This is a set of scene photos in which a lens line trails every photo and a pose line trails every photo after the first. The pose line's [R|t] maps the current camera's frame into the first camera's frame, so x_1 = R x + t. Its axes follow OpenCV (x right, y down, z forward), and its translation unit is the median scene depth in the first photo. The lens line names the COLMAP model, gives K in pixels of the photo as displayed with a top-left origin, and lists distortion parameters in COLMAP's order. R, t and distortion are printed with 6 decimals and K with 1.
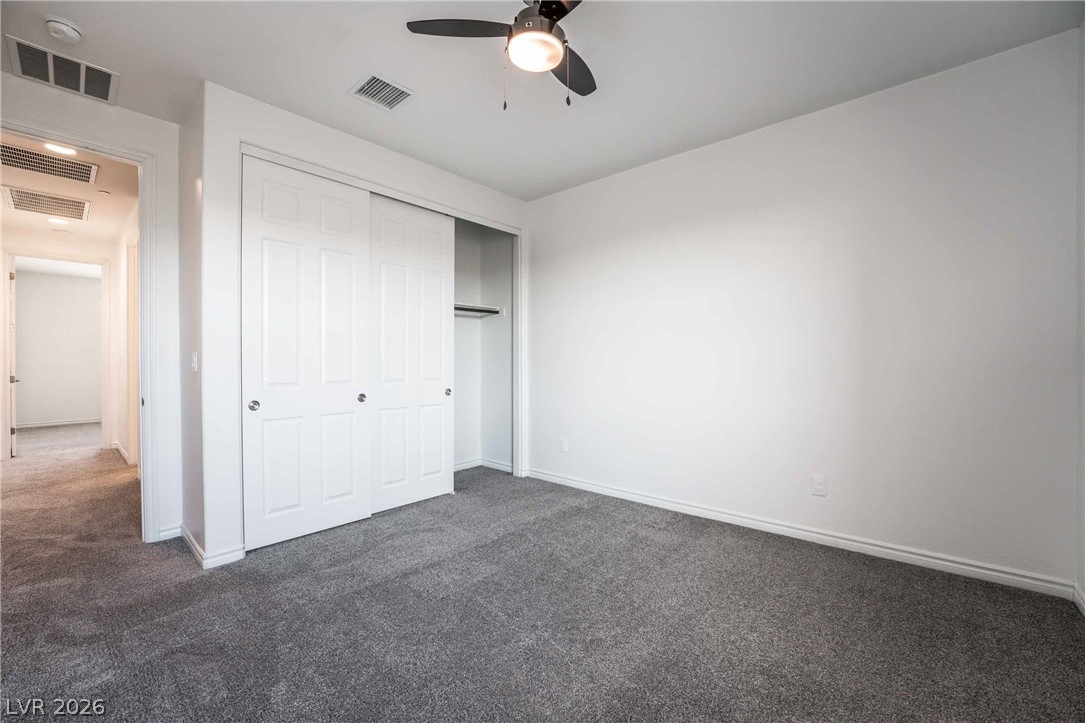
lens RADIAL K [[444.1, 0, 541.7], [0, 444.1, 364.0], [0, 0, 1]] dist [-0.031018, 0.004422]
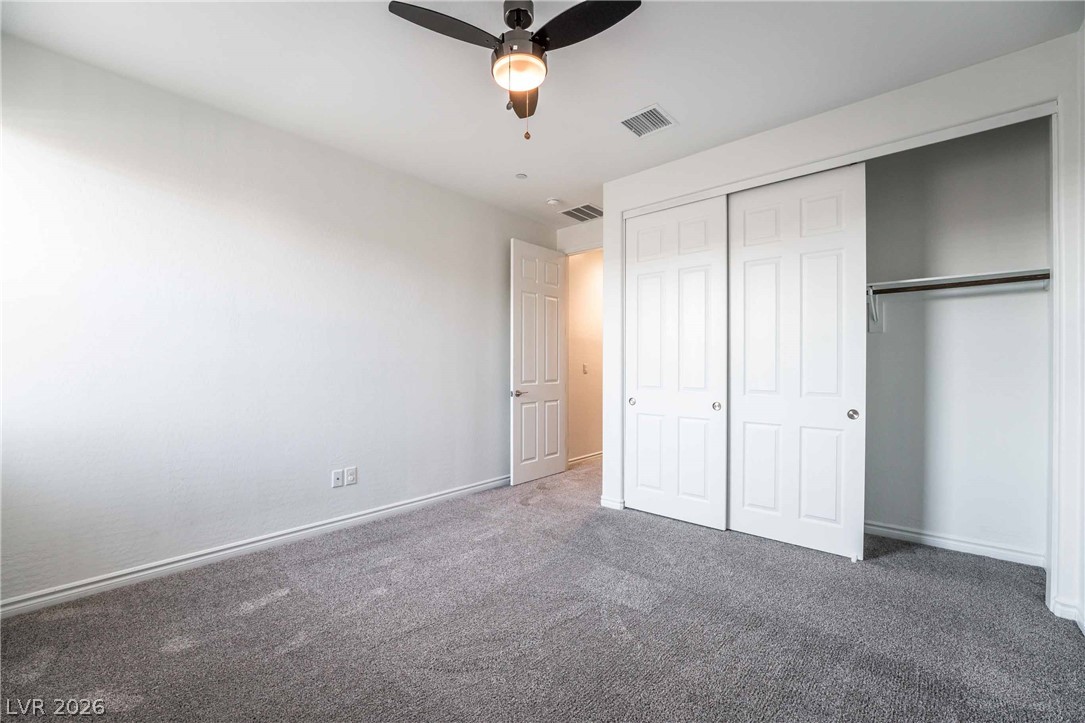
lens RADIAL K [[444.1, 0, 541.7], [0, 444.1, 364.0], [0, 0, 1]] dist [-0.031018, 0.004422]
pose [[-0.018833, -0.001406, -0.999822, 0.539701], [-0.010258, 0.999947, -0.001213, -0.012274], [0.999770, 0.010233, -0.018846, 0.565512]]
